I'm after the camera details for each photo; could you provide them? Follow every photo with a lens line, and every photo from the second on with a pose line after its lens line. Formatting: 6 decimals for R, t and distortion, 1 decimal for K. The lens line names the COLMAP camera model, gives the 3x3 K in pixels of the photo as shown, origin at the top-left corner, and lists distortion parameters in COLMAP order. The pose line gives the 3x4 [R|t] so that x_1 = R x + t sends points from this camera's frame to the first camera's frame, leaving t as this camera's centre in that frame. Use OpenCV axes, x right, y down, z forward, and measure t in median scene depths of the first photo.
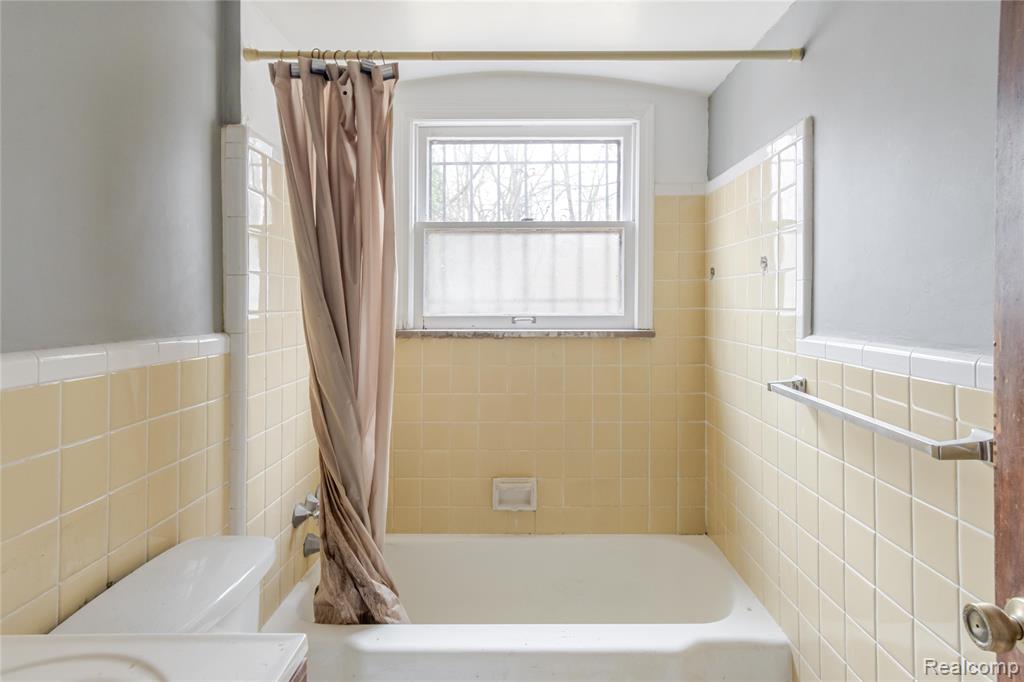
lens RADIAL K [[586.4, 0, 511.7], [0, 586.4, 356.4], [0, 0, 1]] dist [-0.001712, 0.022240]
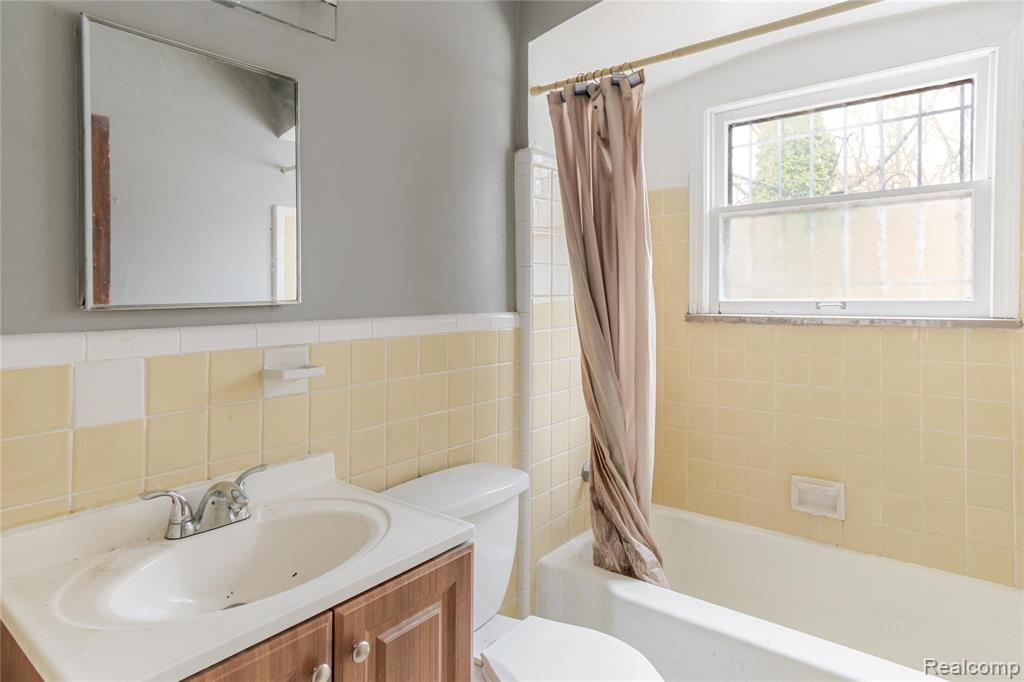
lens RADIAL K [[586.4, 0, 511.7], [0, 586.4, 356.4], [0, 0, 1]] dist [-0.001712, 0.022240]
pose [[0.790327, 0.059821, -0.609758, 0.236563], [-0.048051, 0.998208, 0.035650, 0.009491], [0.610798, 0.001125, 0.791786, -0.019120]]
